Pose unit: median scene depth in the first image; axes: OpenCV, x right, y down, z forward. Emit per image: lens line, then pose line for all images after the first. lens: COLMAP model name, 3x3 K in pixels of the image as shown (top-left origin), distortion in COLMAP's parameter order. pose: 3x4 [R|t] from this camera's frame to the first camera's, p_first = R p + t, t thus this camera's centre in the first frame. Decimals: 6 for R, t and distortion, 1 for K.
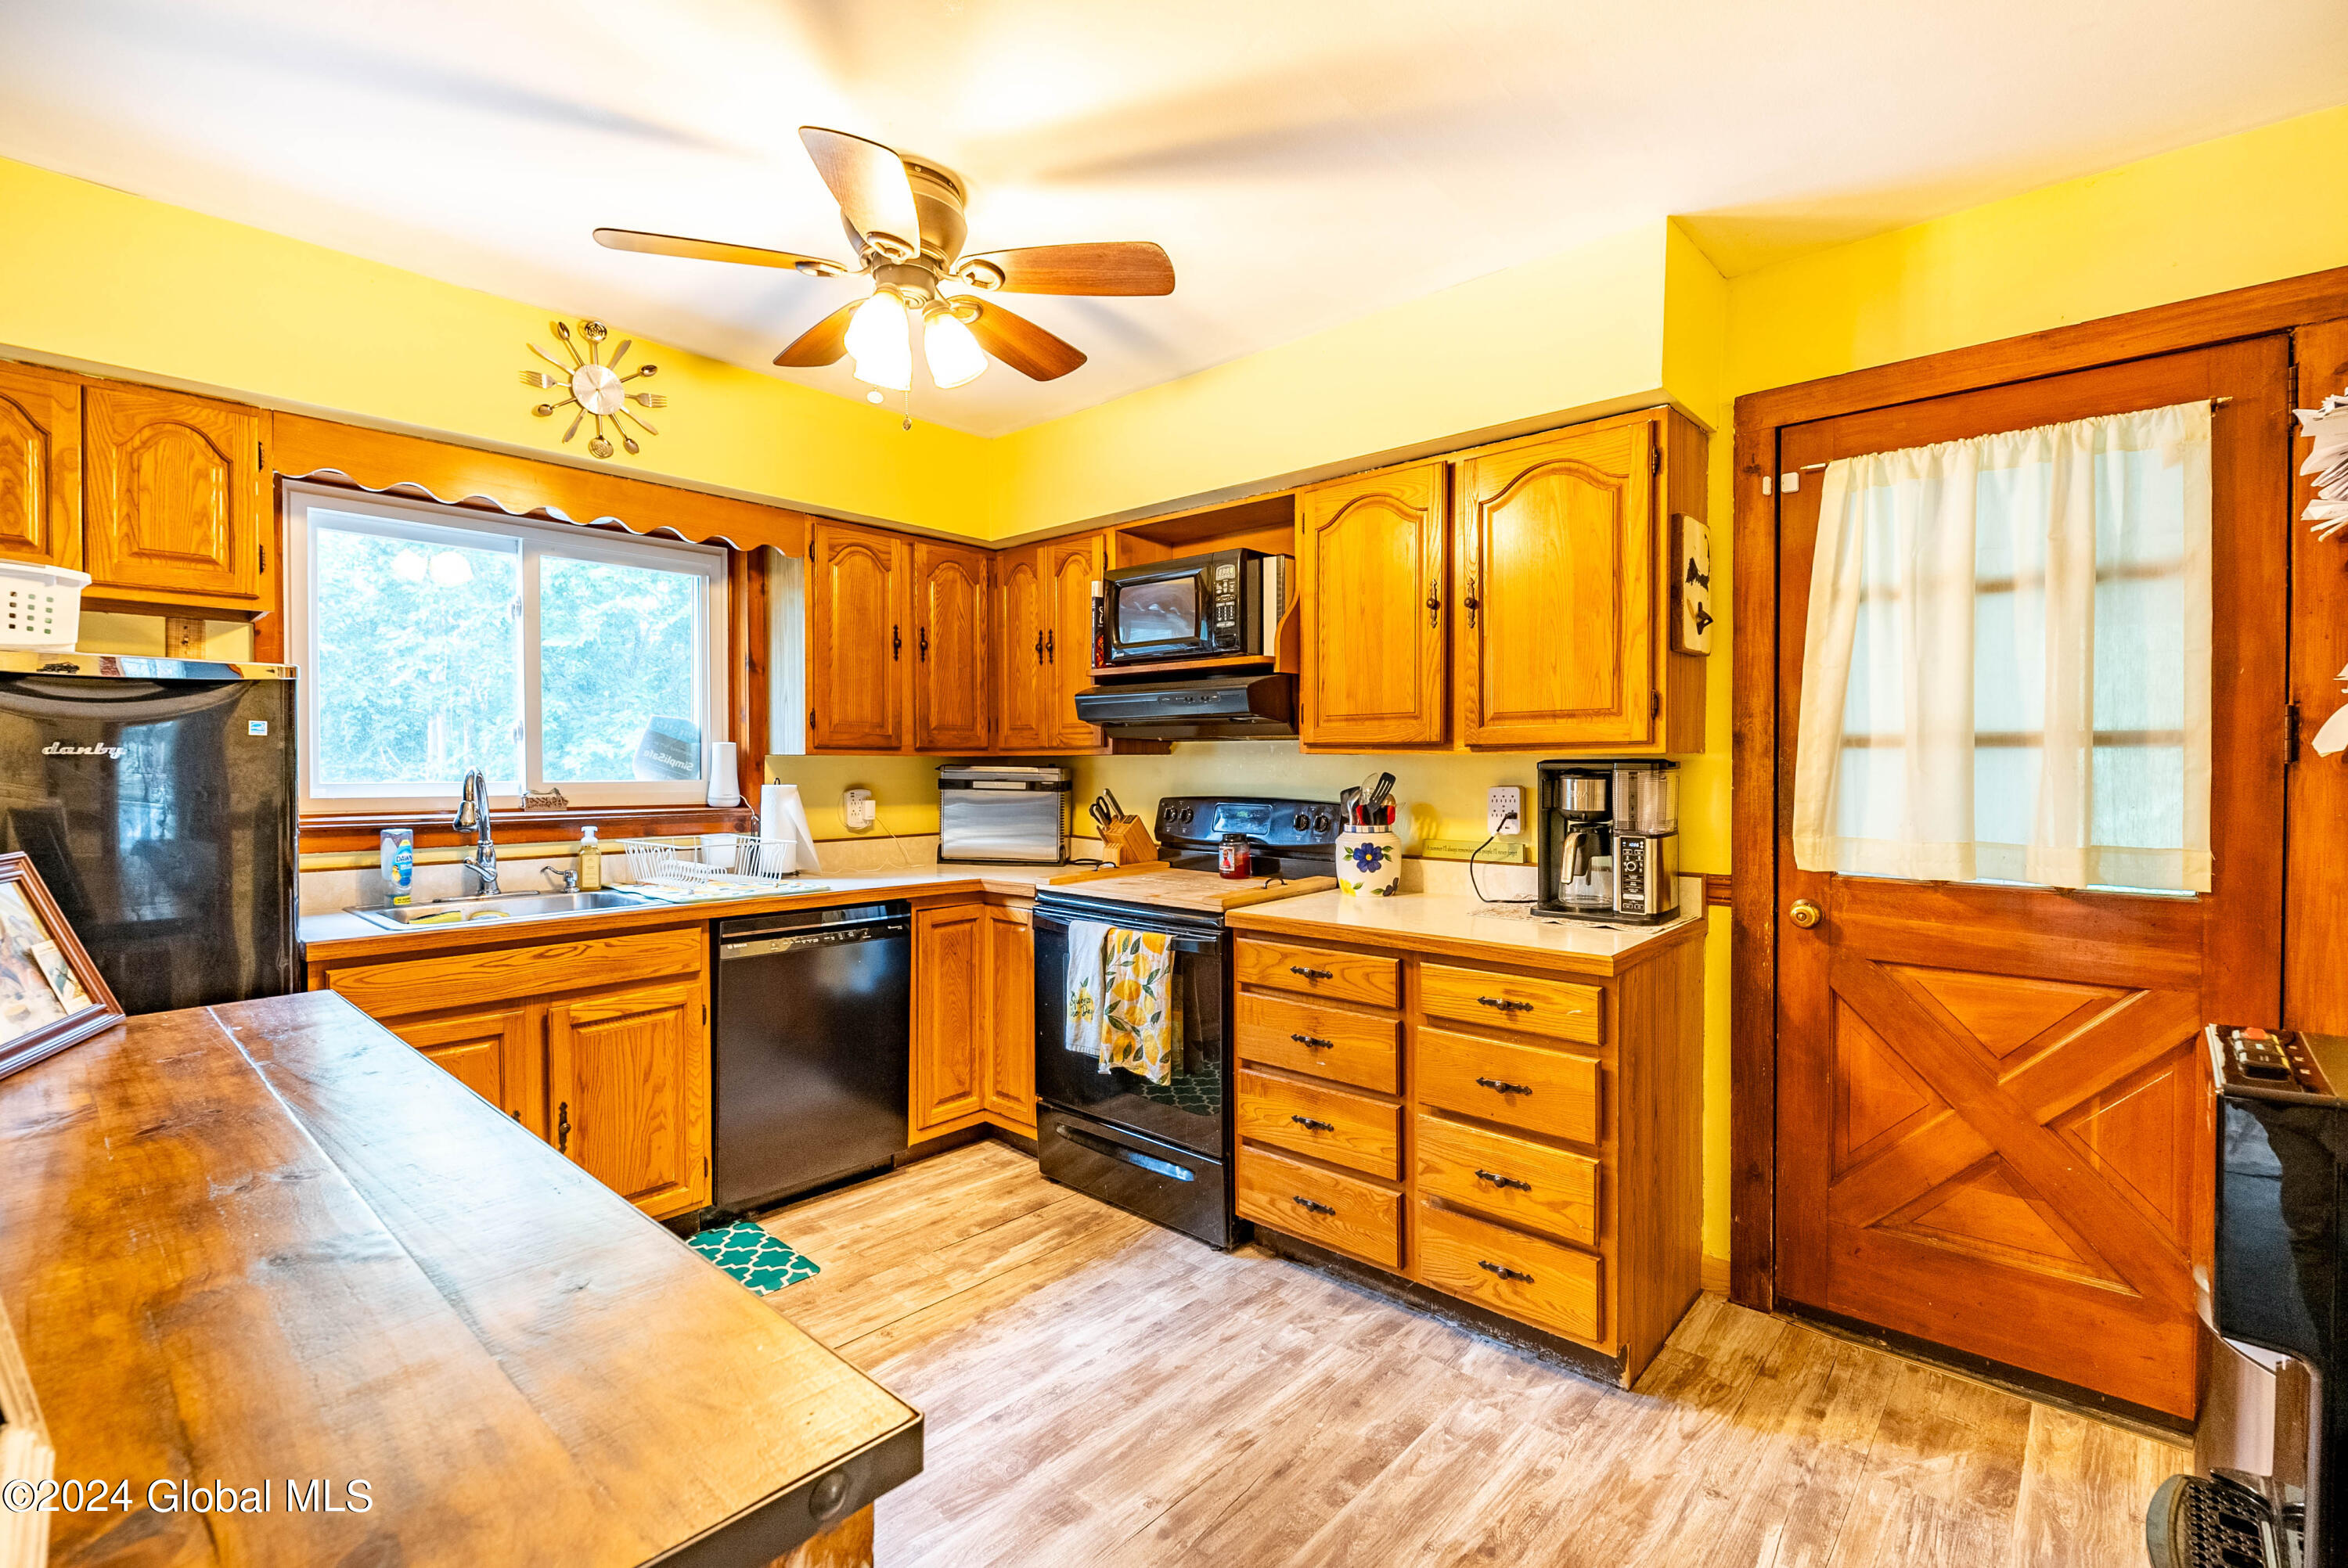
lens RADIAL K [[1042.7, 0, 1177.9], [0, 1042.7, 777.2], [0, 0, 1]] dist [-0.001495, -0.000198]
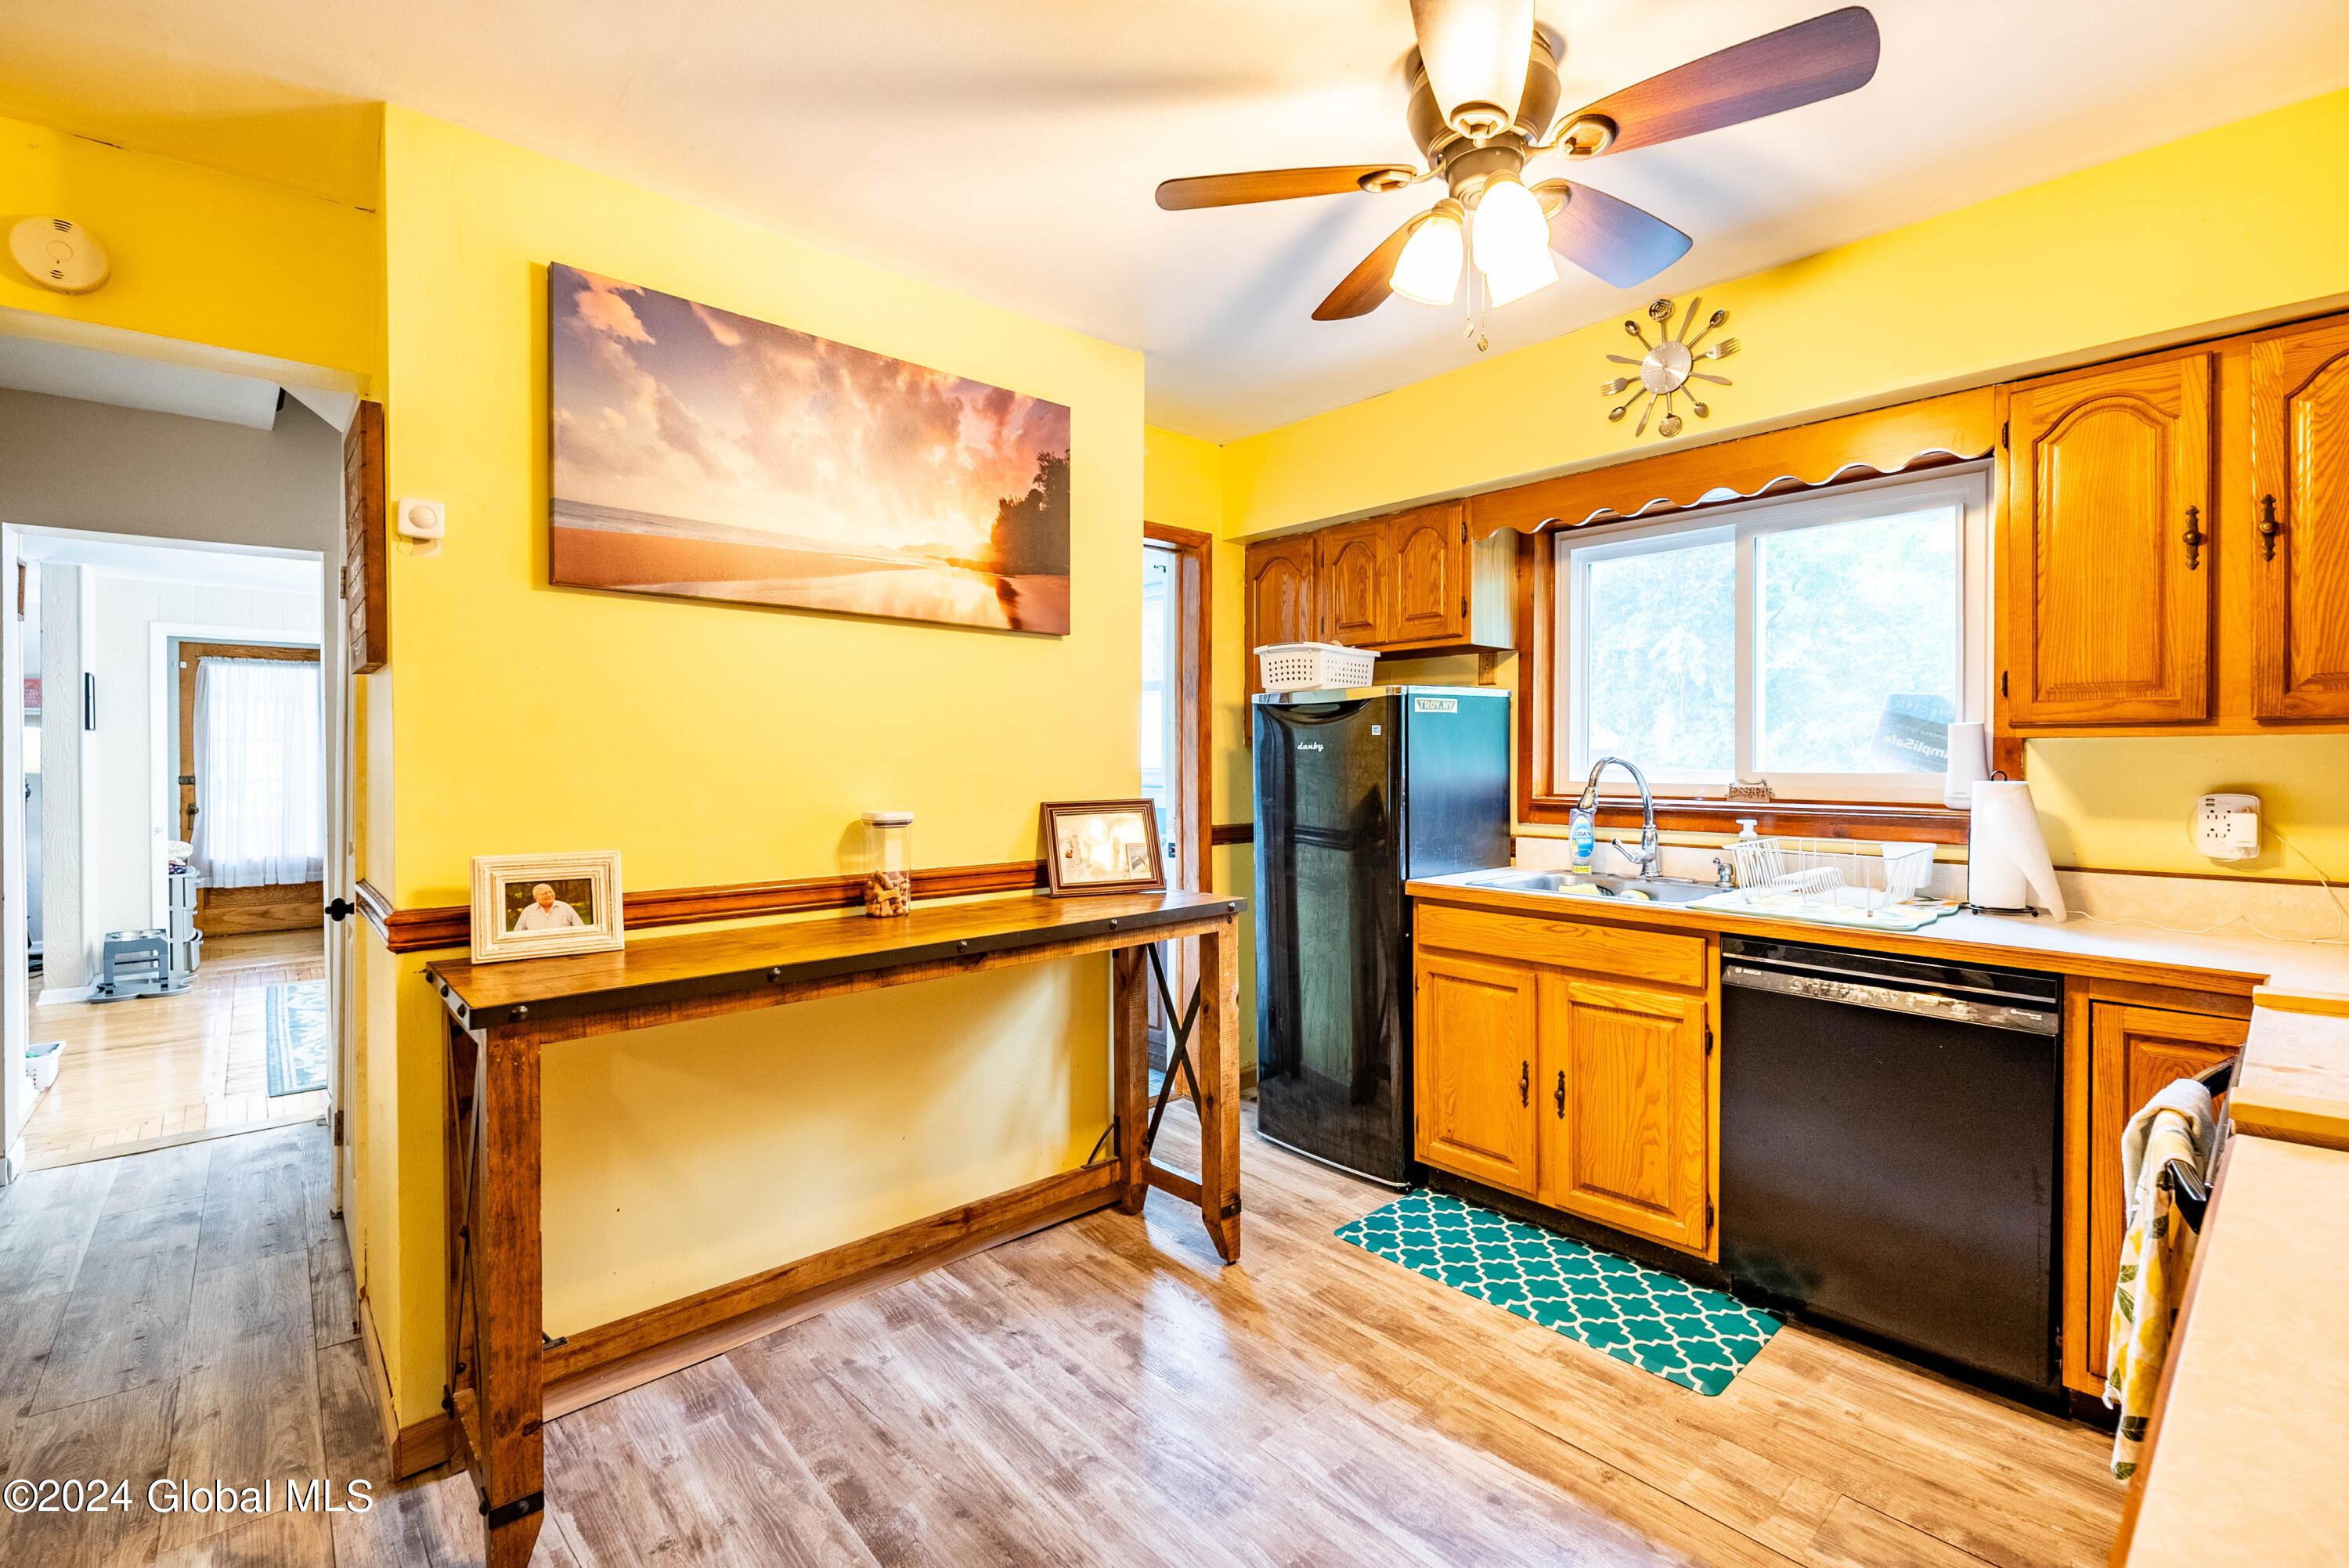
lens RADIAL K [[1044.4, 0, 1178.3], [0, 1044.4, 766.8], [0, 0, 1]] dist [0.003402, 0.000114]
pose [[-0.105390, 0.008203, -0.994397, 0.466991], [-0.009367, 0.999913, 0.009241, -0.004515], [0.994387, 0.010288, -0.105304, 0.657484]]
